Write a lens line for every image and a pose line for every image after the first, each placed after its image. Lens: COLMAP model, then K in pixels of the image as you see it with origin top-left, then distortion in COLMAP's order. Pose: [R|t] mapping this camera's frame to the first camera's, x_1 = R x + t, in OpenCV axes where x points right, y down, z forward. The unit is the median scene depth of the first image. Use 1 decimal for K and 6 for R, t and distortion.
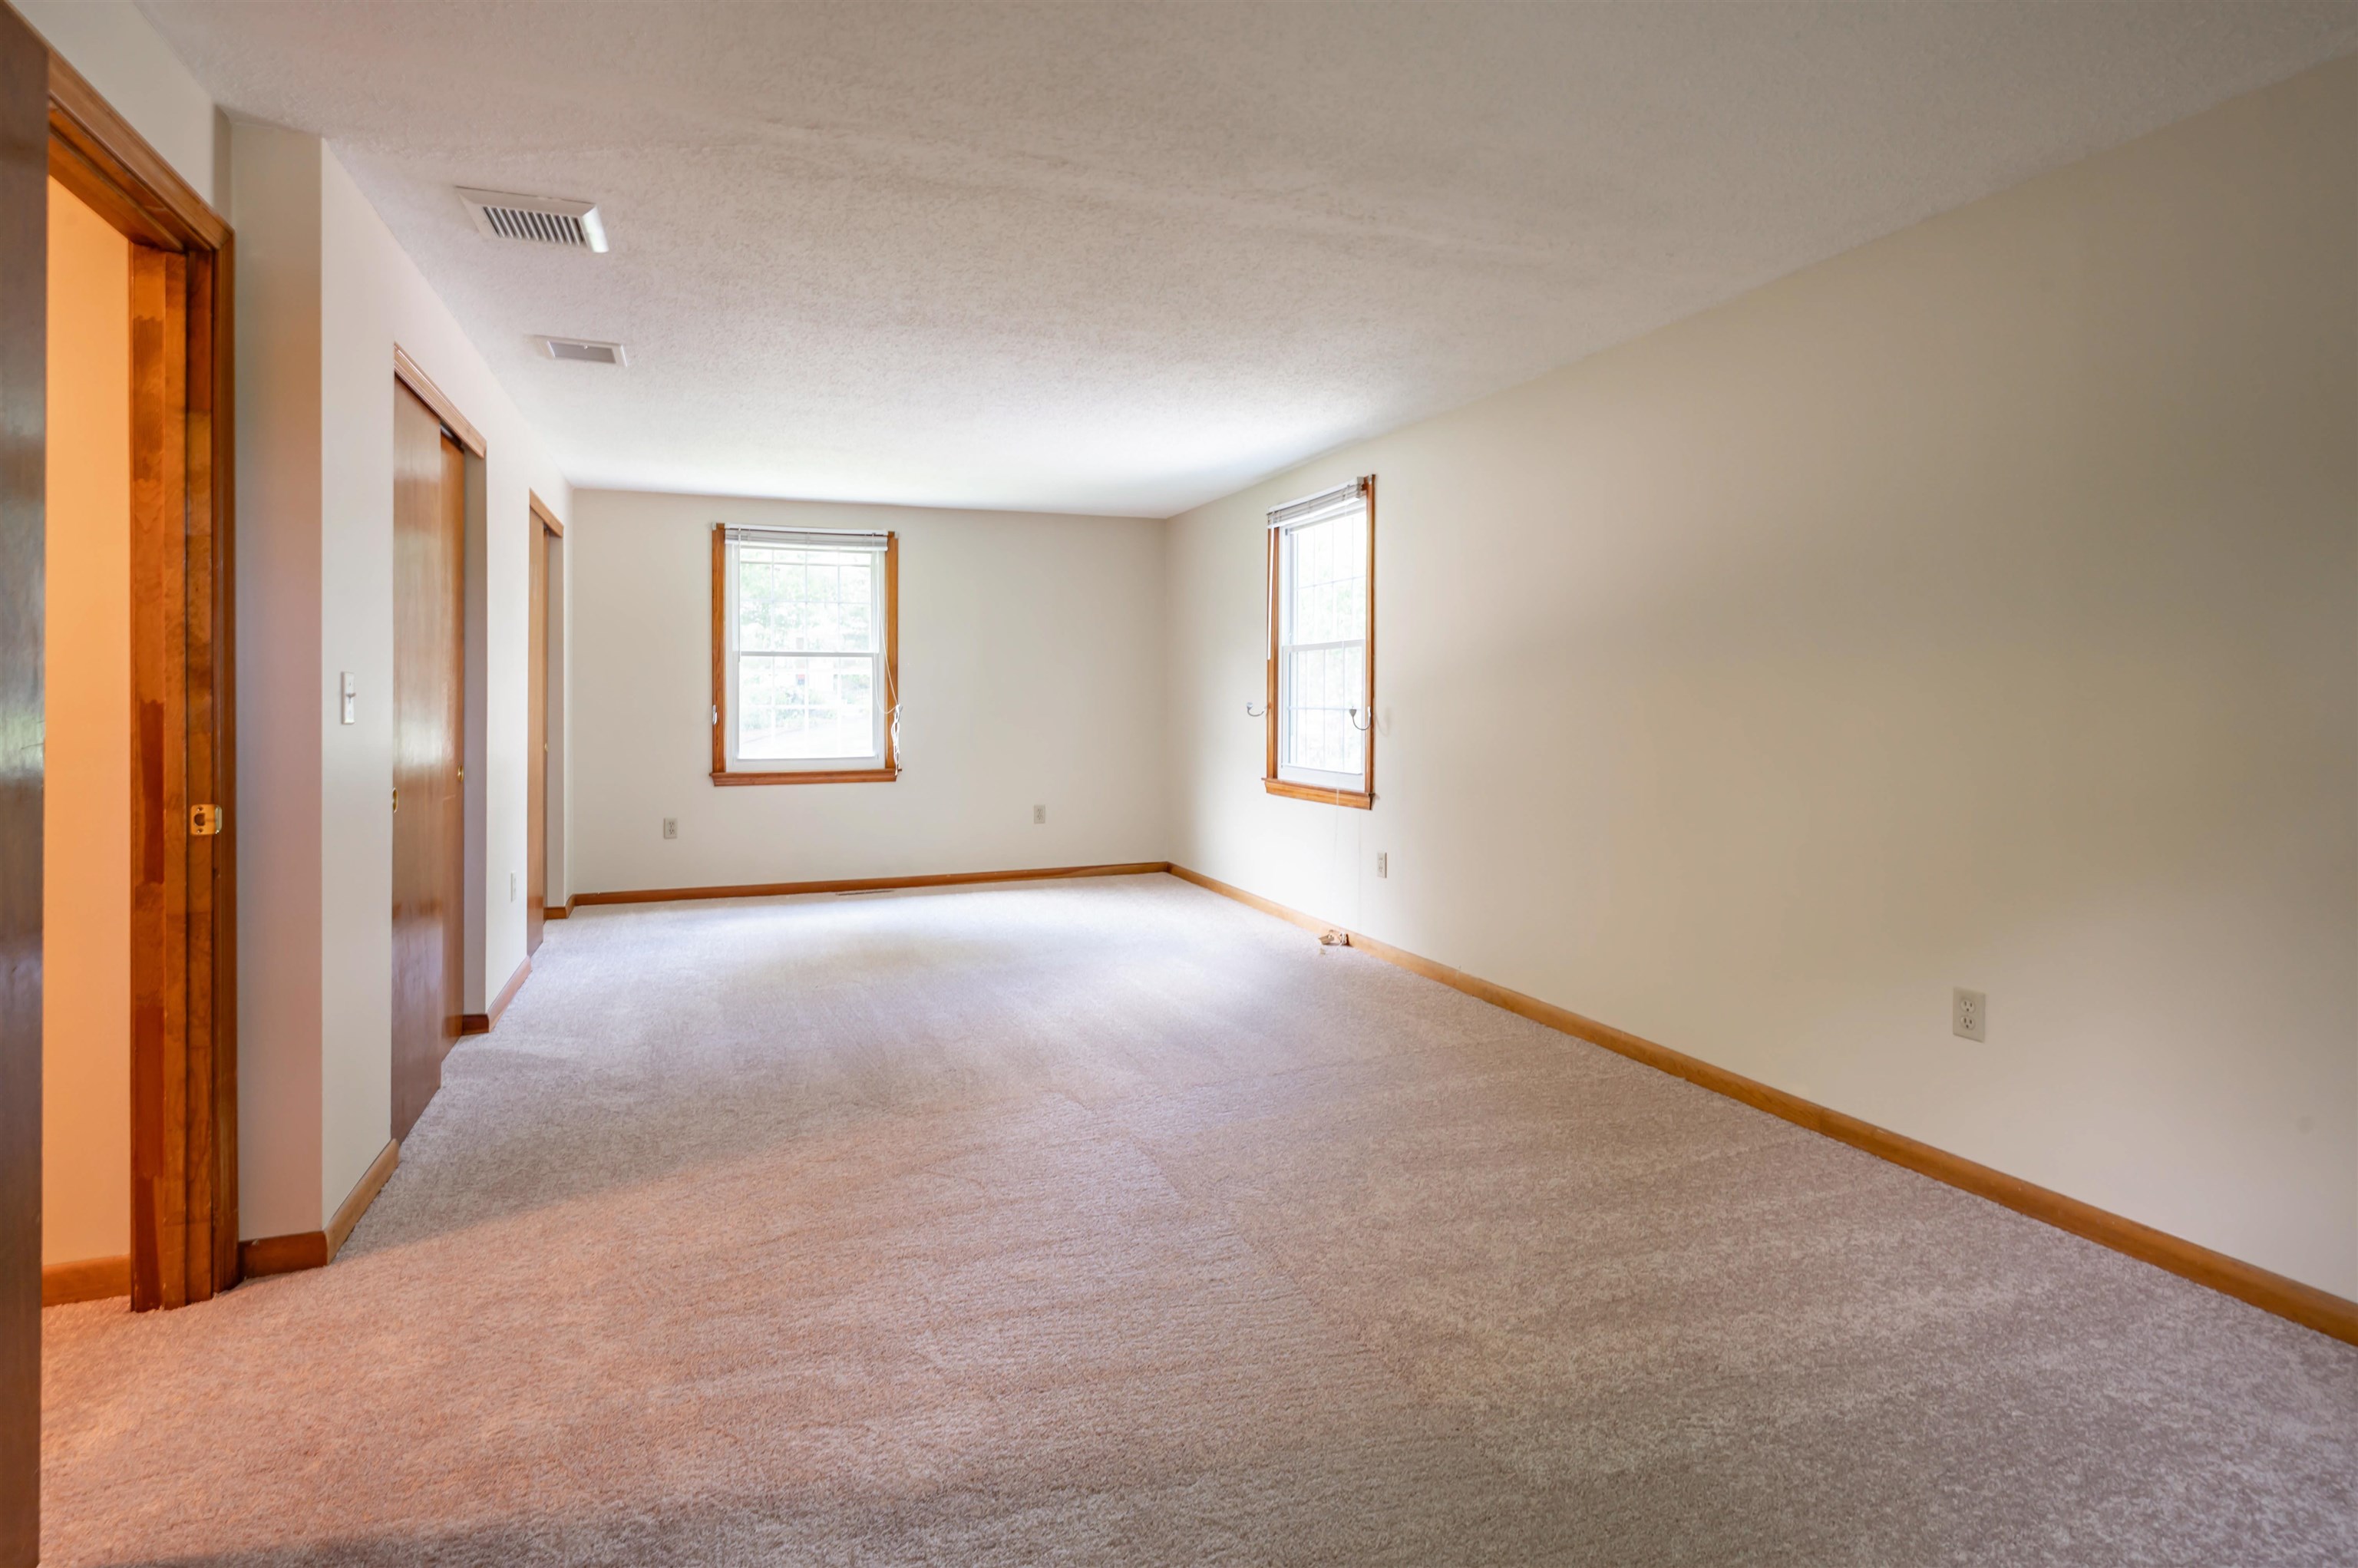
lens RADIAL K [[1157.0, 0, 1163.7], [0, 1157.0, 705.6], [0, 0, 1]] dist [-0.009116, 0.001043]
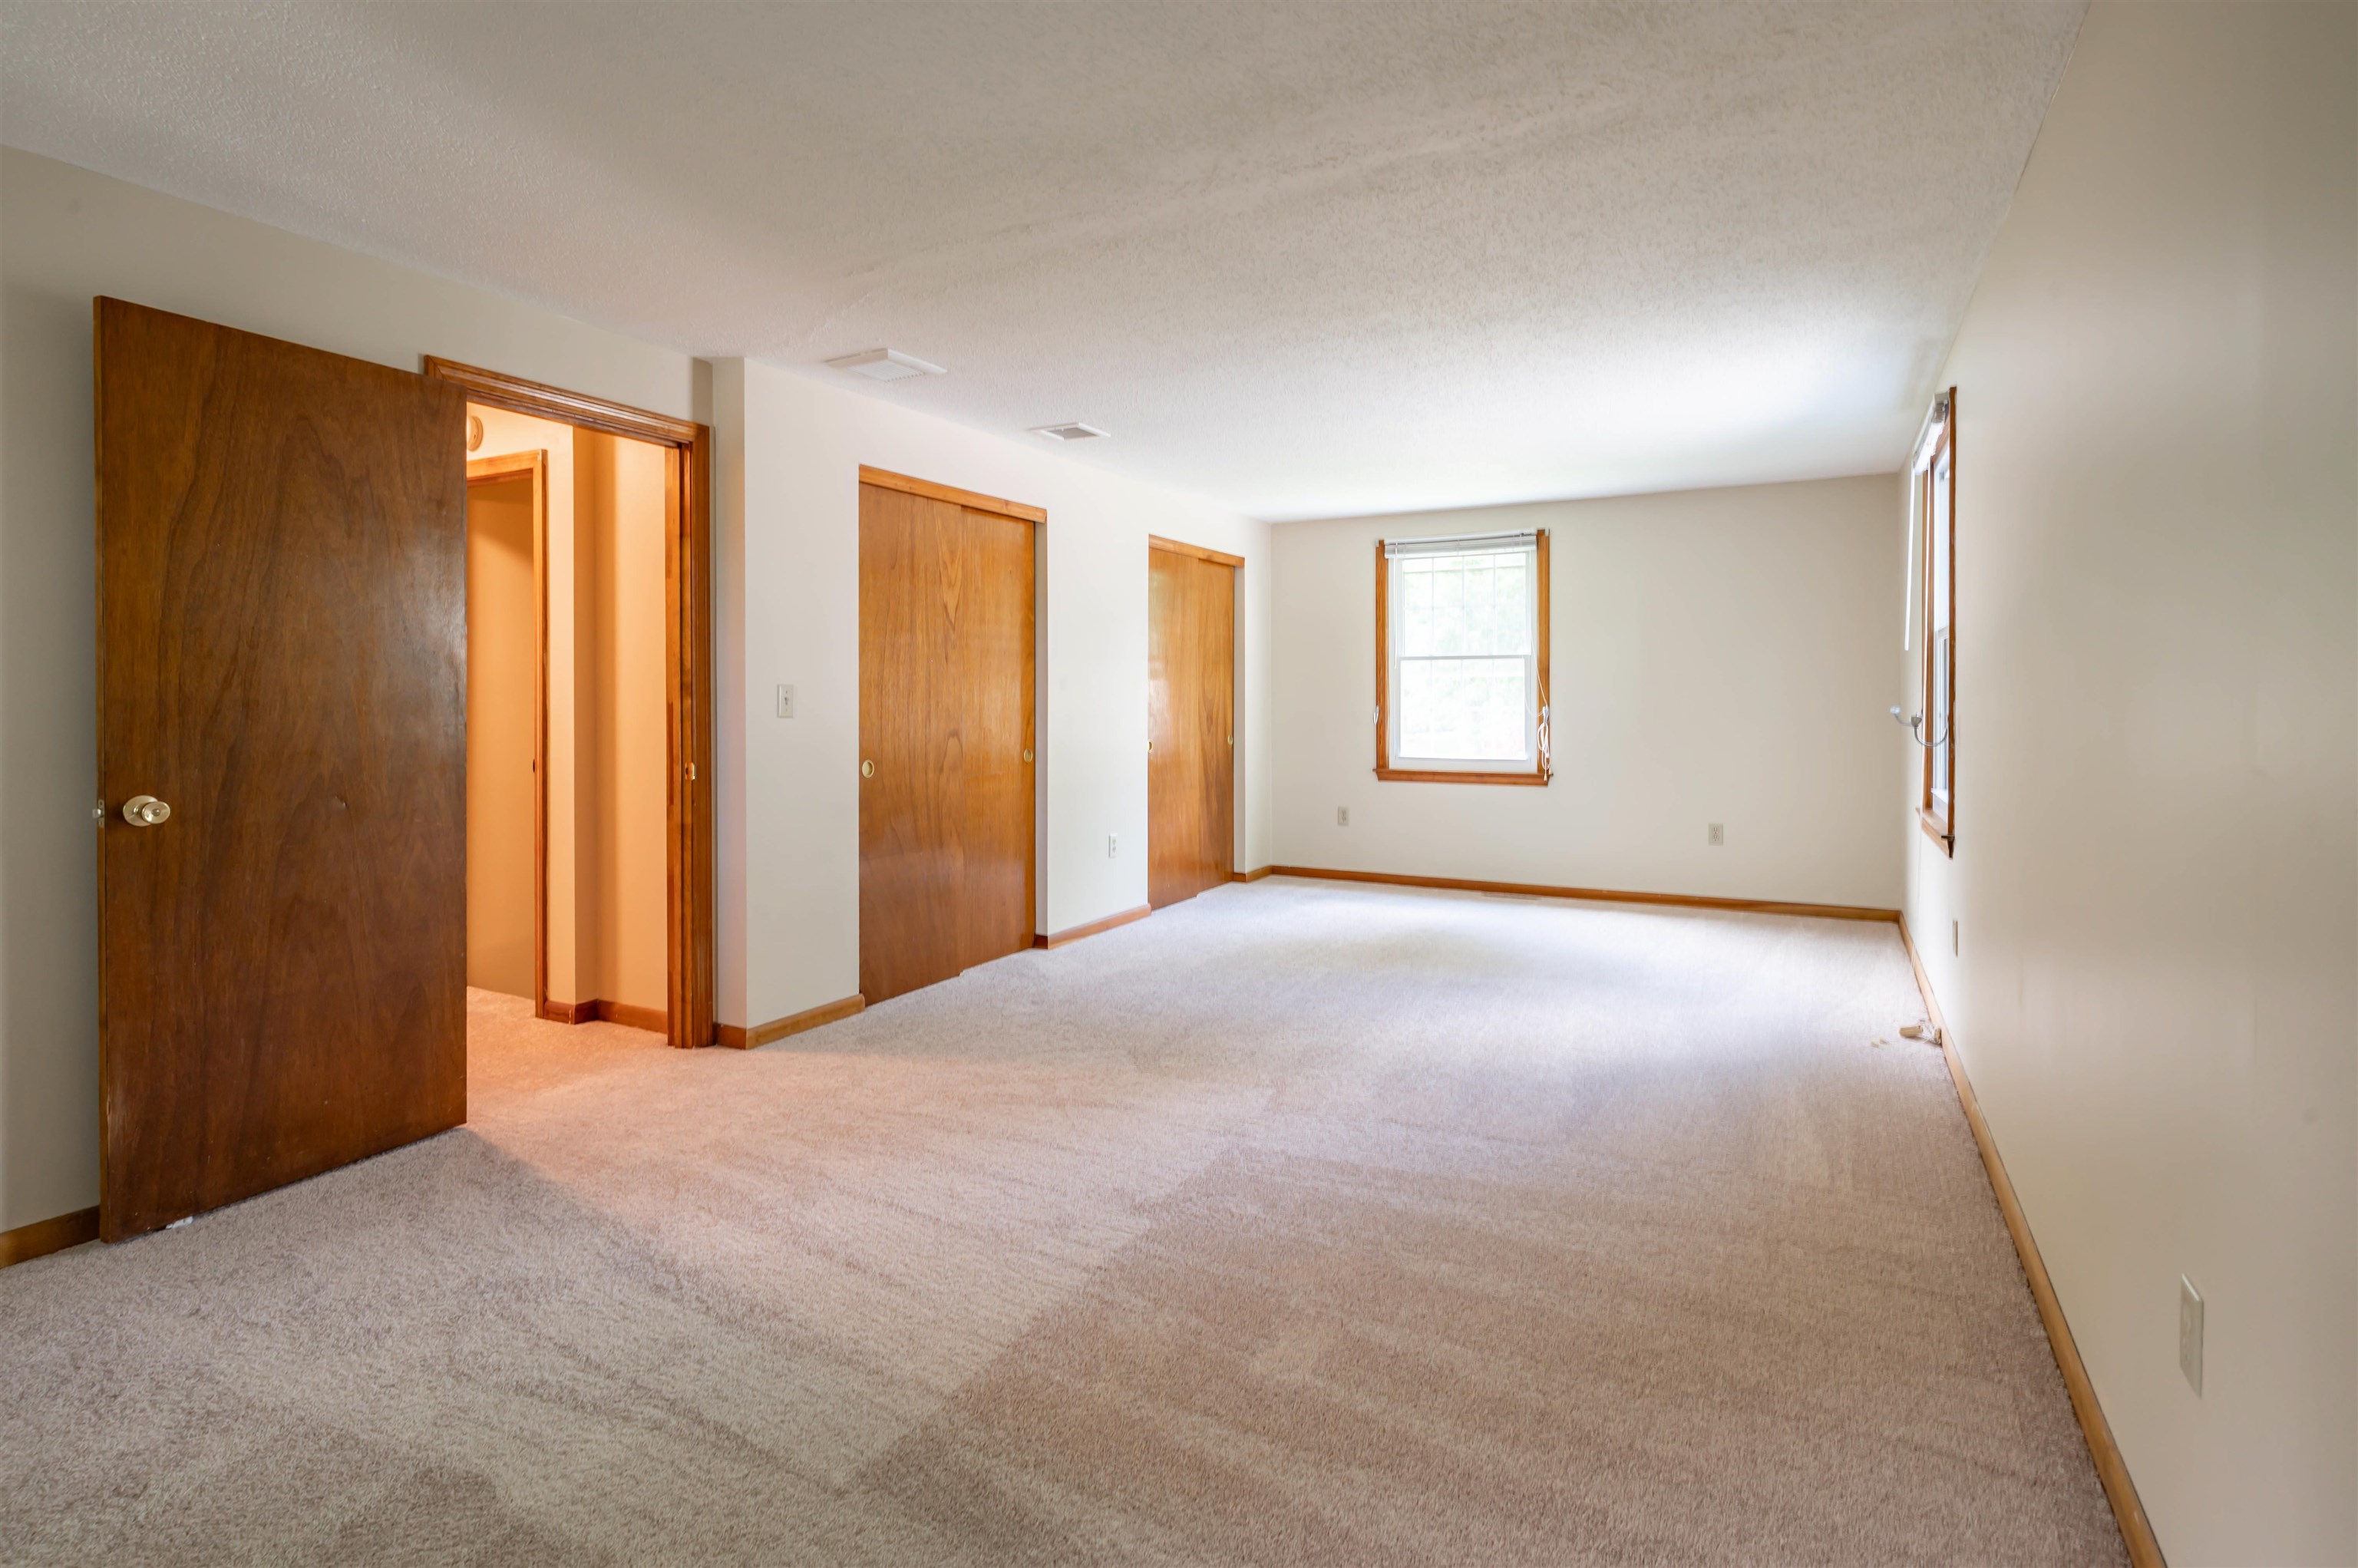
lens RADIAL K [[1157.0, 0, 1163.7], [0, 1157.0, 705.6], [0, 0, 1]] dist [-0.009116, 0.001043]
pose [[0.651063, 0.004852, -0.759008, 0.310705], [-0.005539, 0.999983, 0.001641, -0.002162], [0.759003, 0.003135, 0.651079, 0.133486]]
